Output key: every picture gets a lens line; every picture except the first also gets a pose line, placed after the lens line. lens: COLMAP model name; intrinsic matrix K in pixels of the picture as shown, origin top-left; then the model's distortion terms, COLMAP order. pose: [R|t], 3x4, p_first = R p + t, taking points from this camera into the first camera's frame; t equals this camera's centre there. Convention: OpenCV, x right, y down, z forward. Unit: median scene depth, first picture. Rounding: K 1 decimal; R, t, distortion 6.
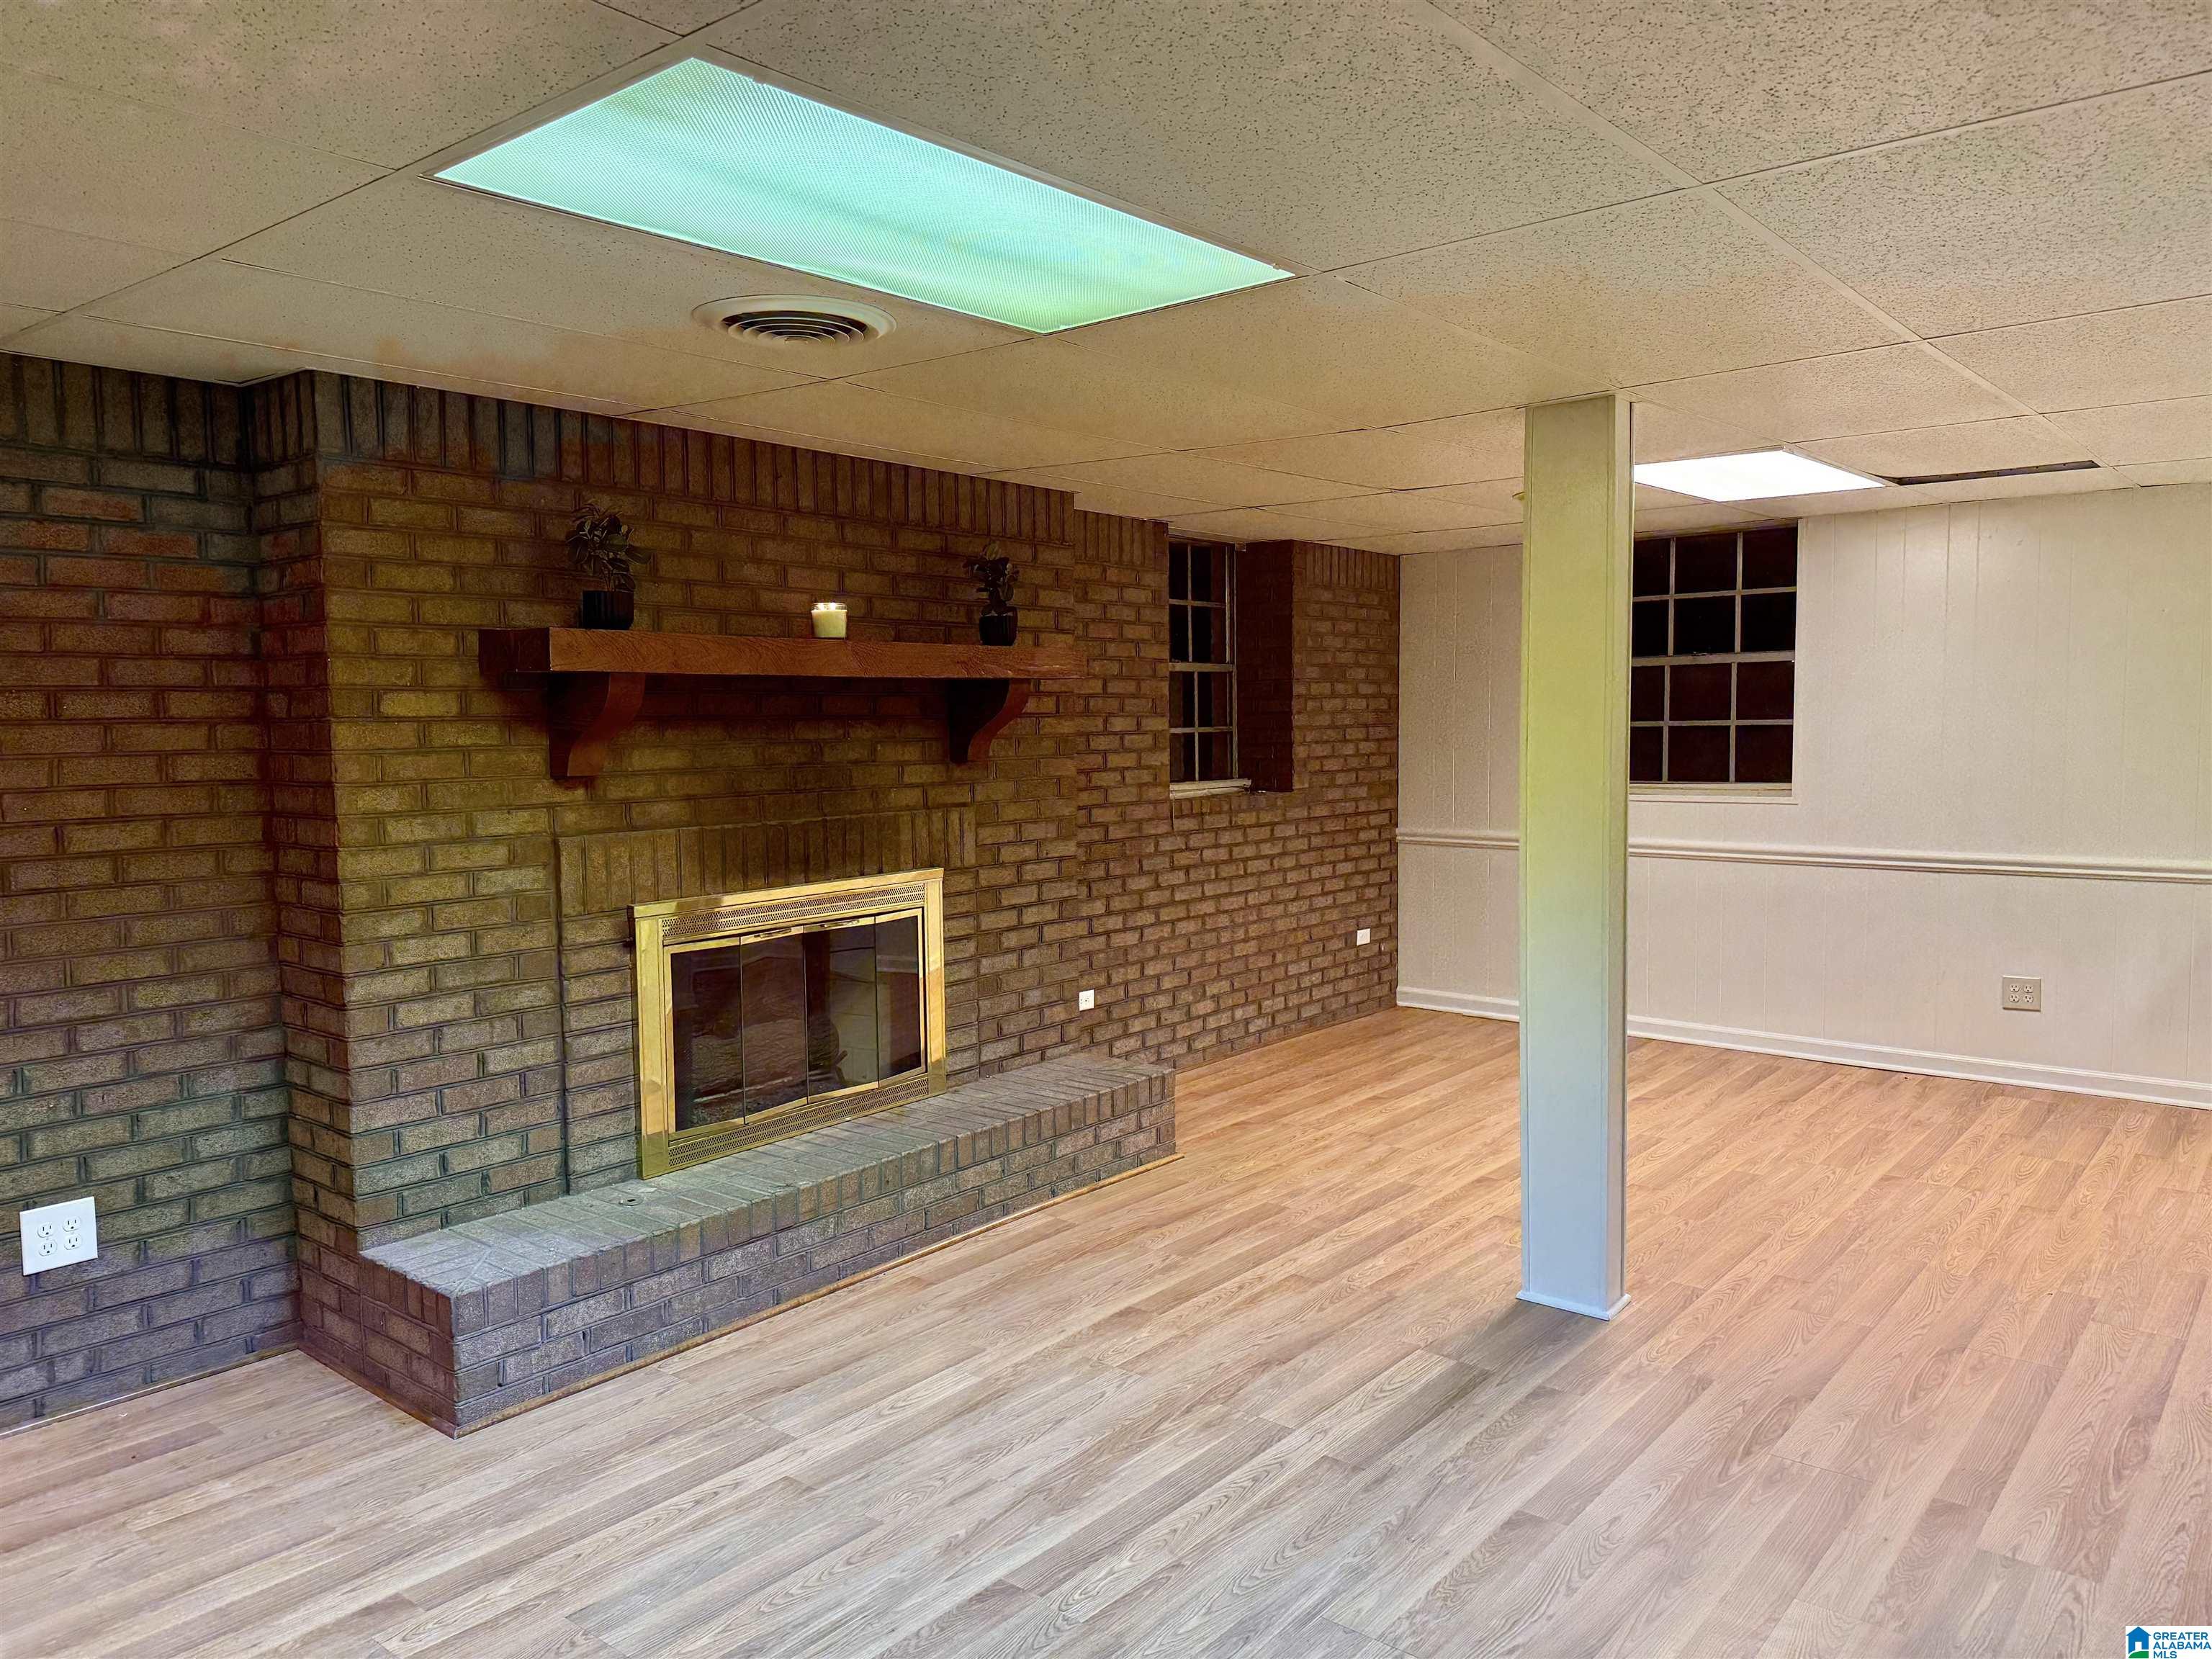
lens RADIAL K [[1542.6, 0, 1108.1], [0, 1542.6, 834.5], [0, 0, 1]] dist [0.071108, -0.092346]
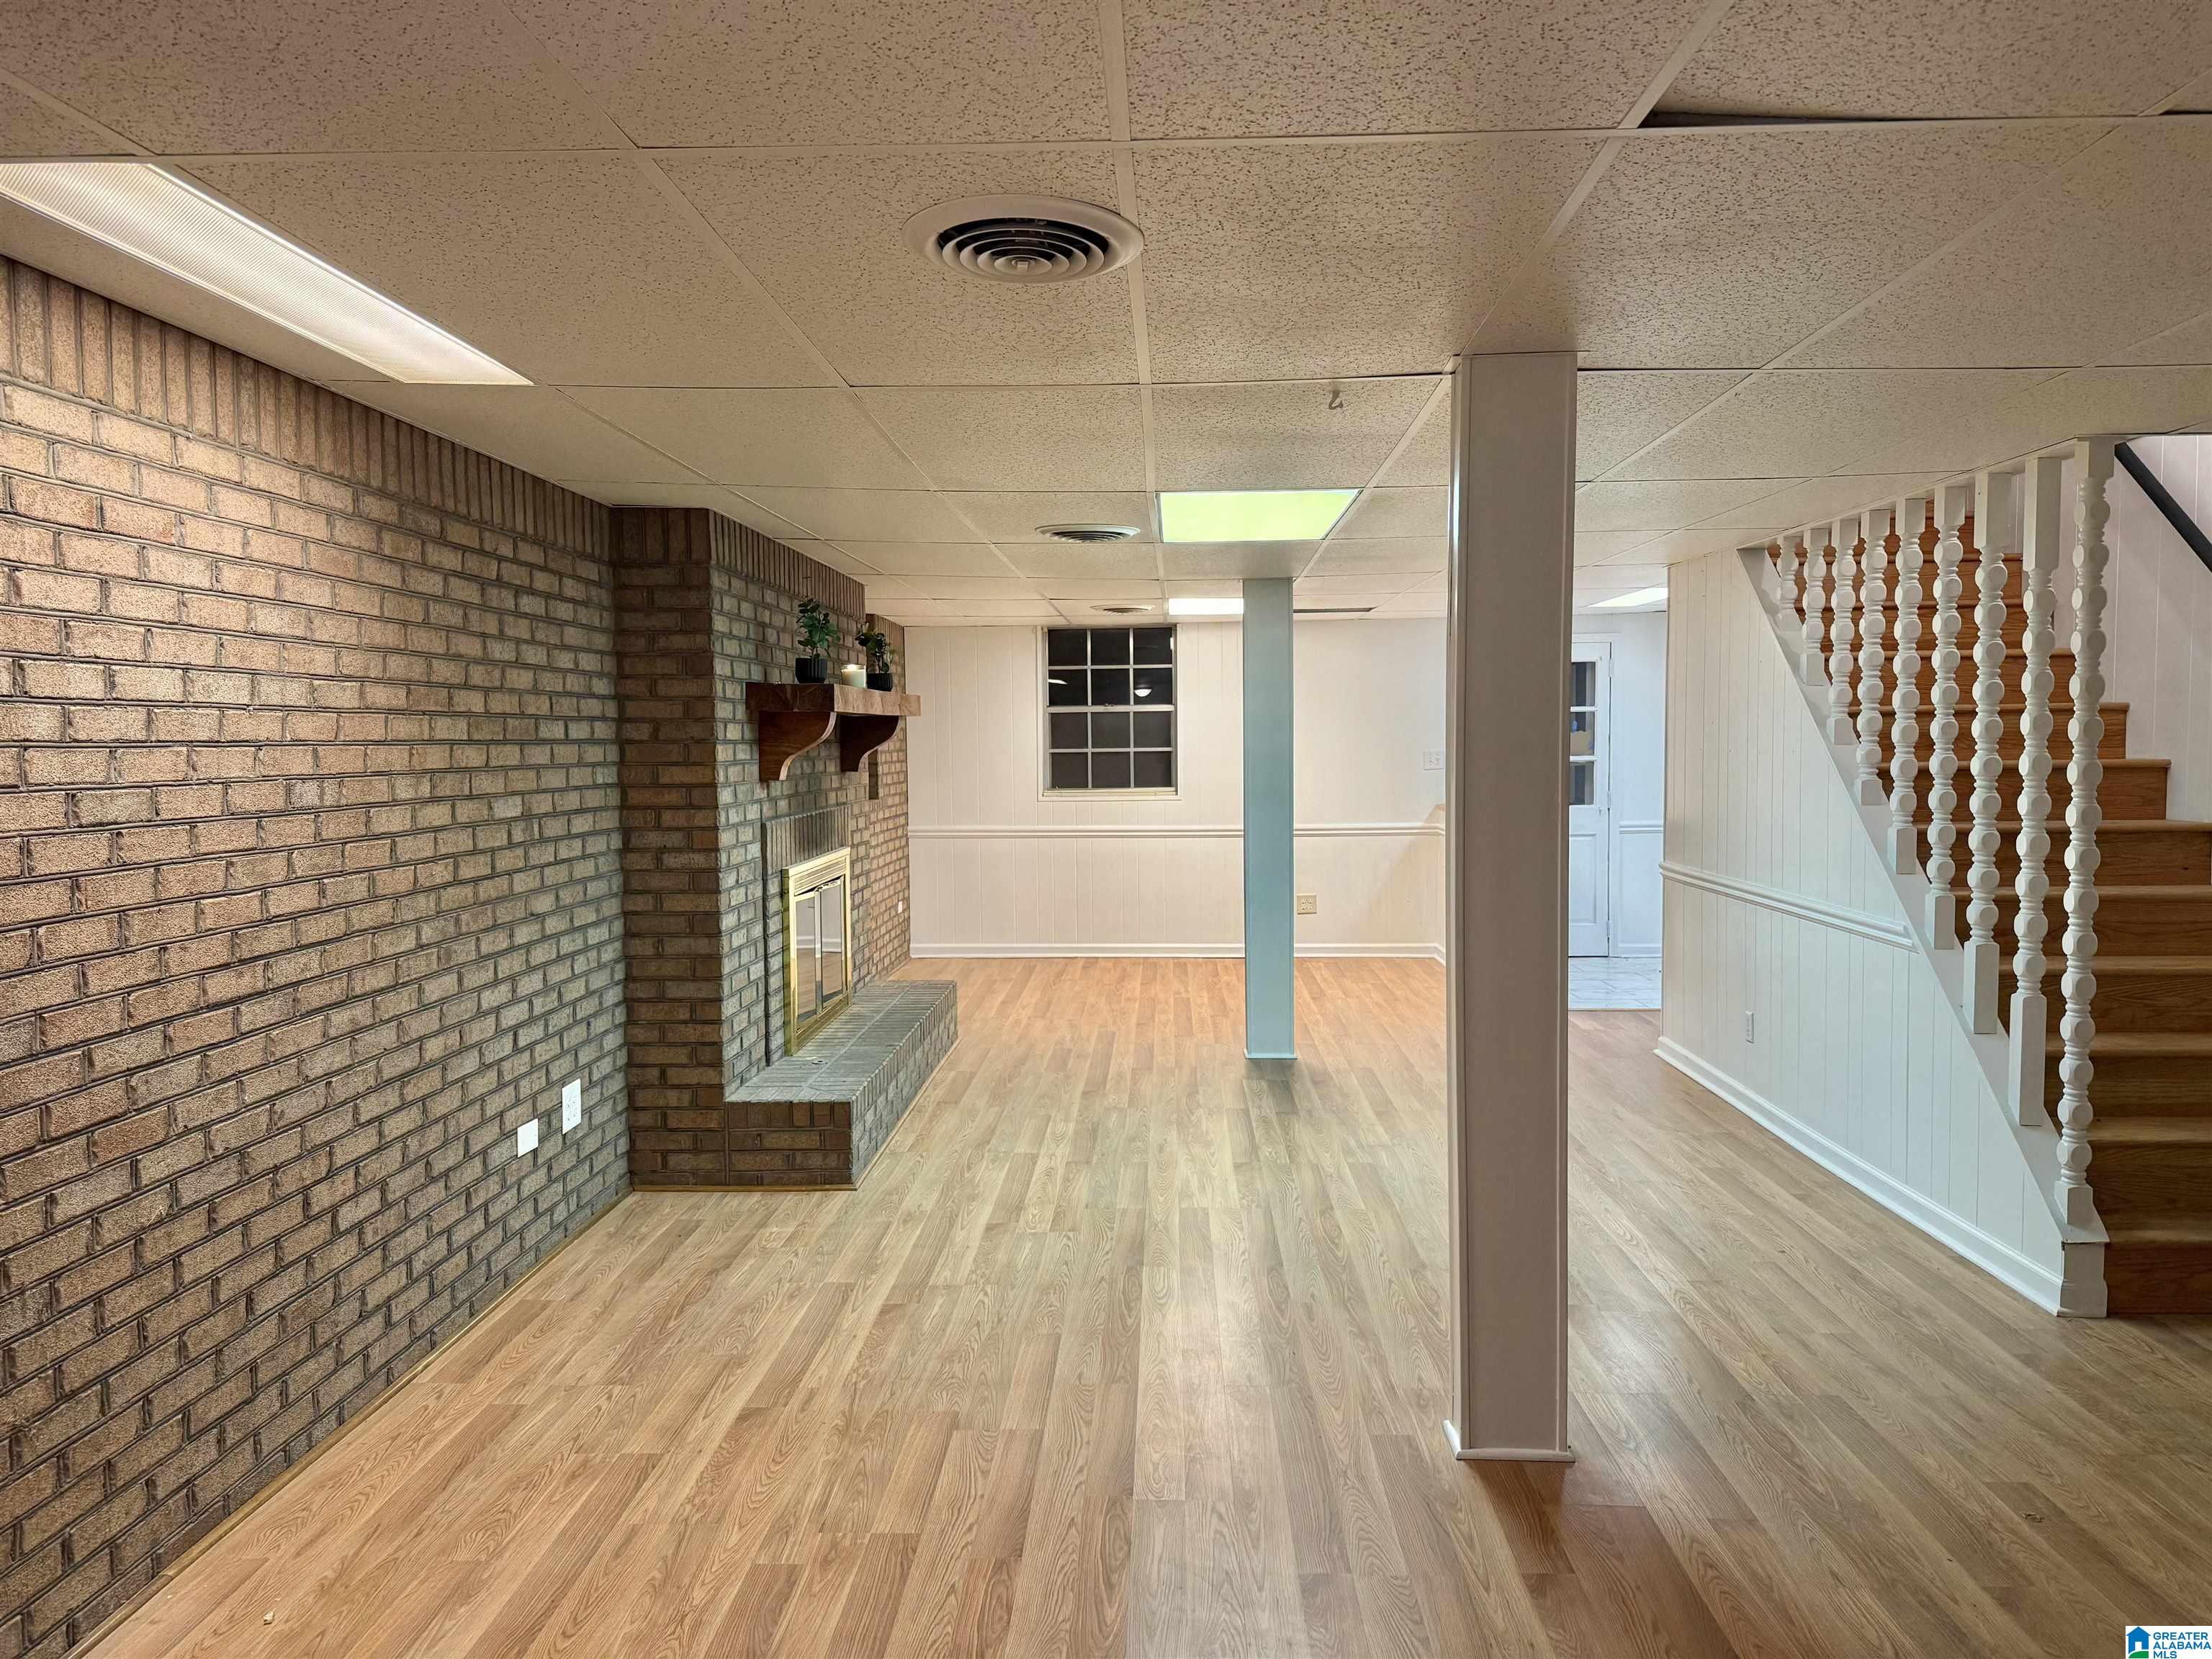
lens RADIAL K [[1542.6, 0, 1108.6], [0, 1542.6, 839.2], [0, 0, 1]] dist [0.071108, -0.092346]
pose [[0.791127, -0.035246, 0.610636, -1.061087], [0.046616, 0.998909, -0.002738, 0.040017], [-0.609874, 0.030631, 0.791907, -0.384913]]
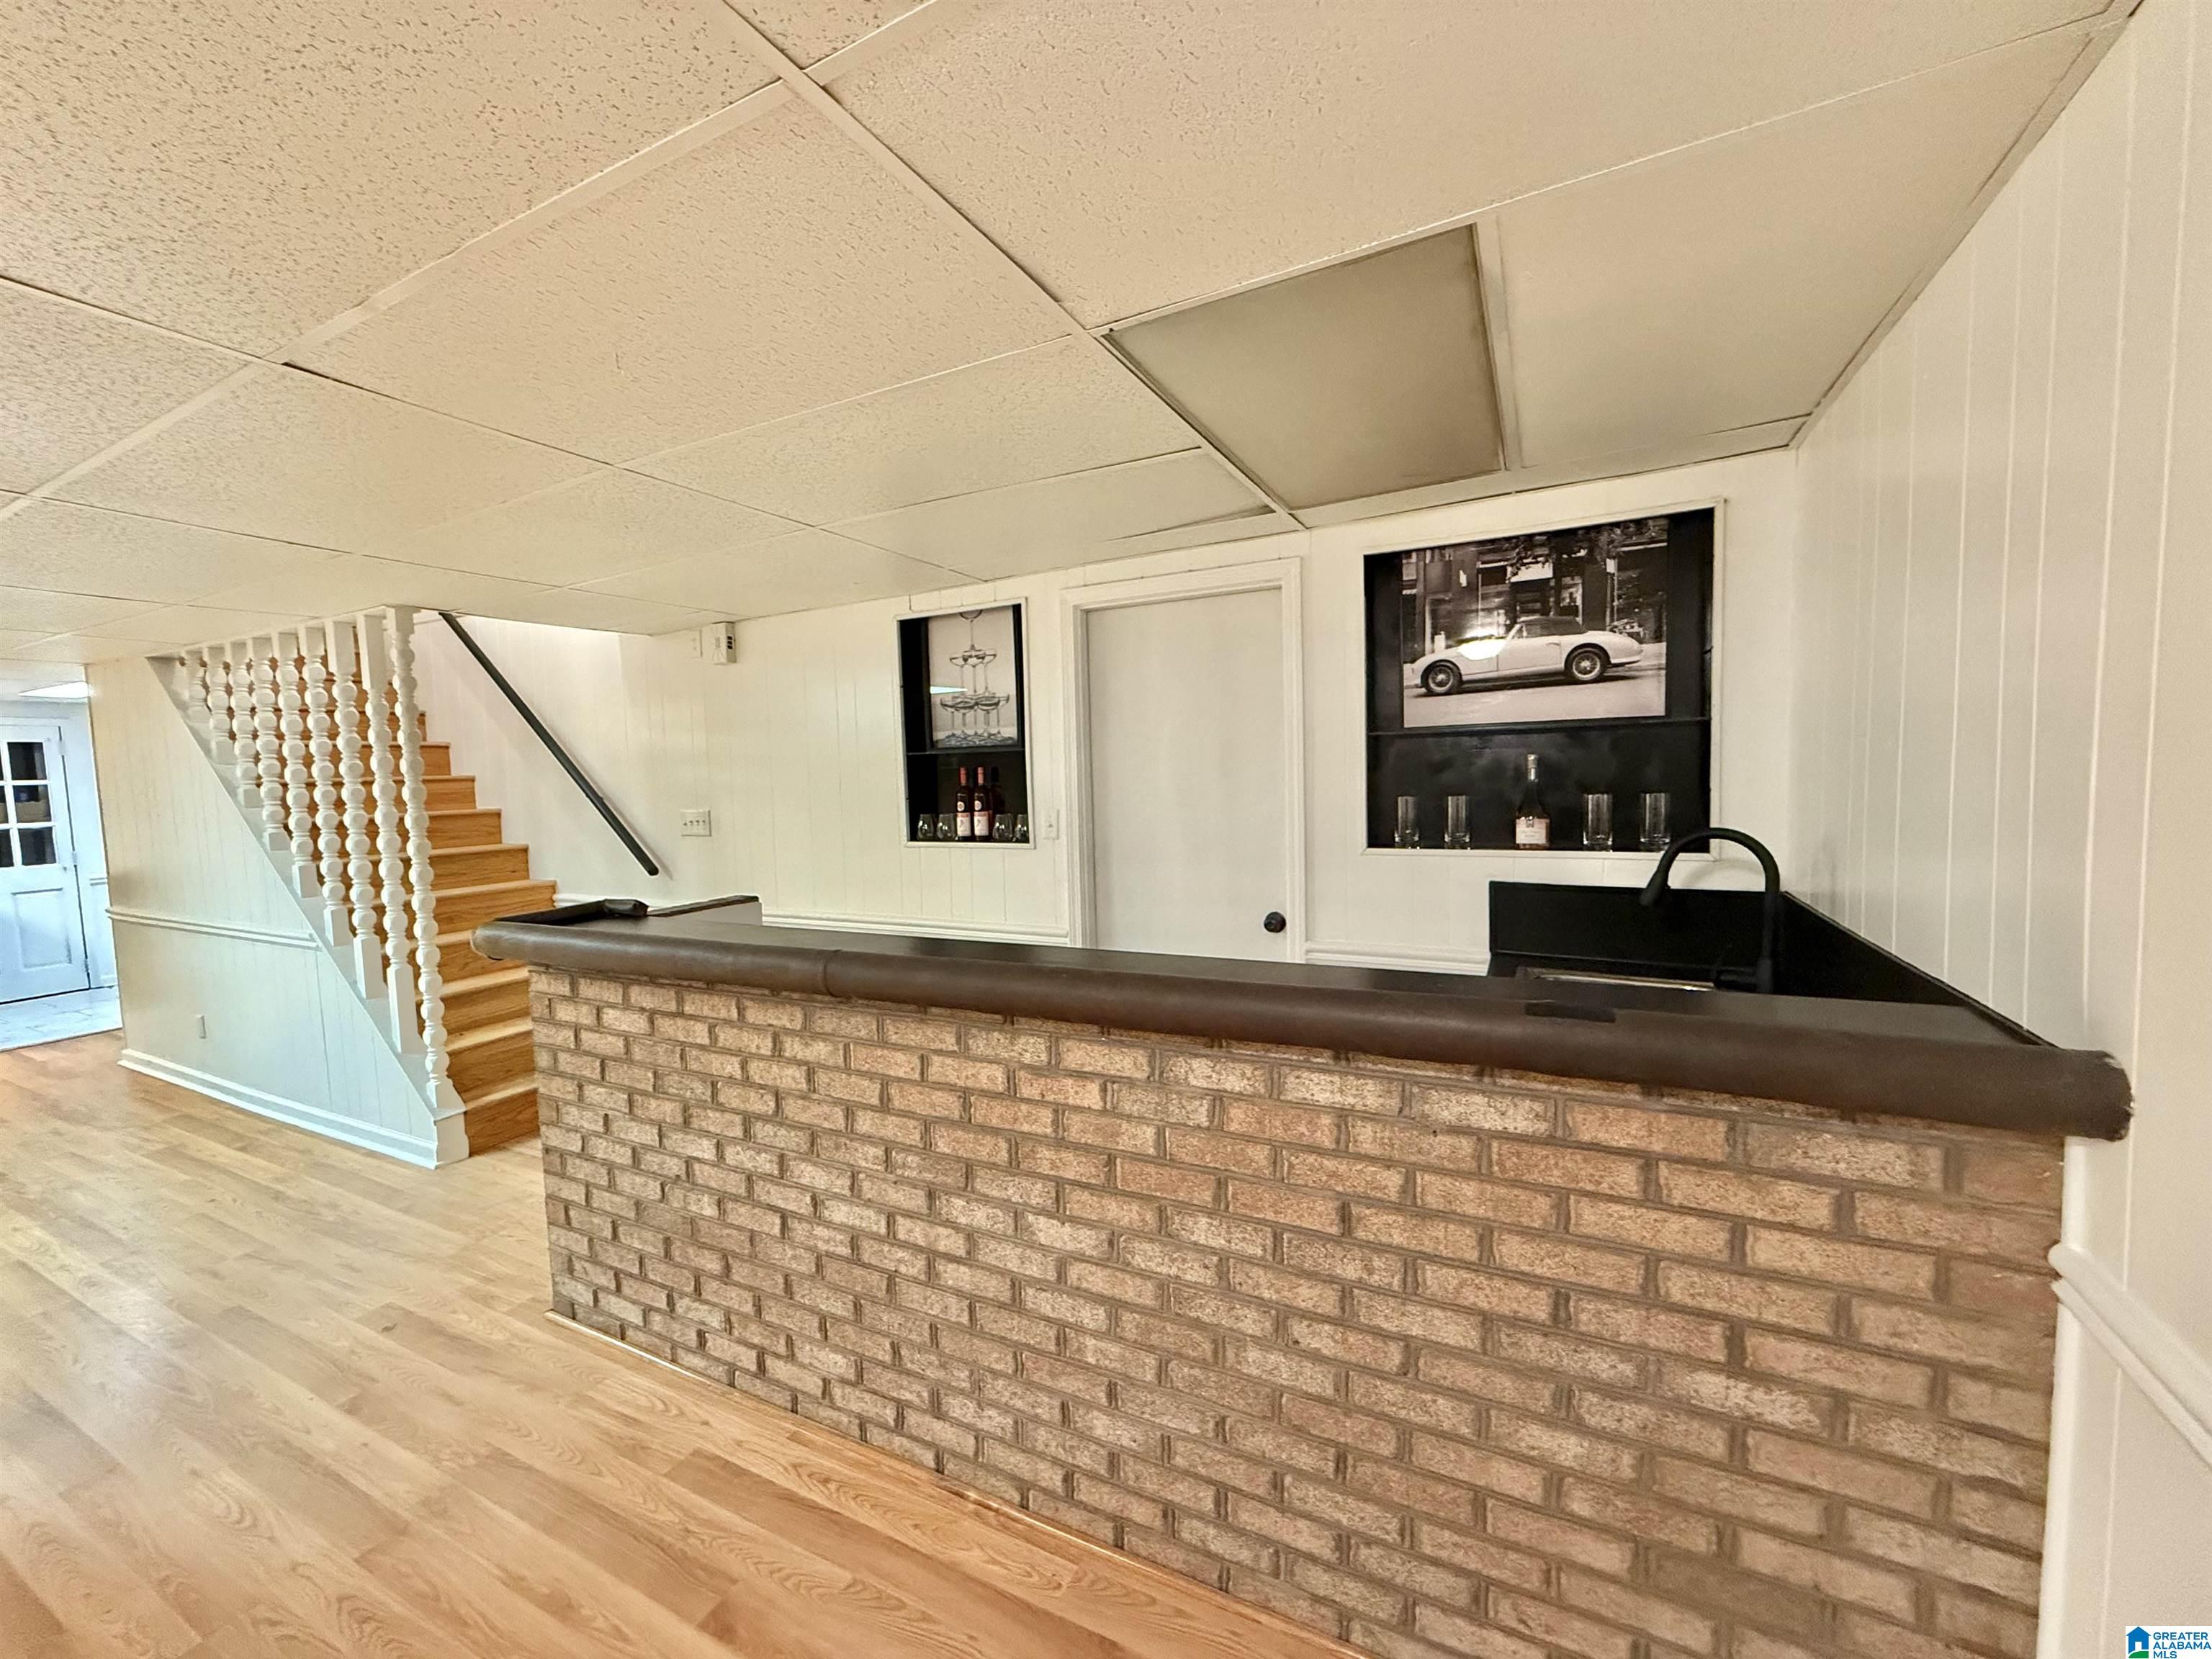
lens RADIAL K [[878.4, 0, 1101.3], [0, 878.4, 827.9], [0, 0, 1]] dist [0.001045, -0.000529]
pose [[-0.223580, -0.045553, 0.973620, -0.959802], [0.107151, 0.991704, 0.071005, 0.042115], [-0.968778, 0.120200, -0.216844, -0.455634]]
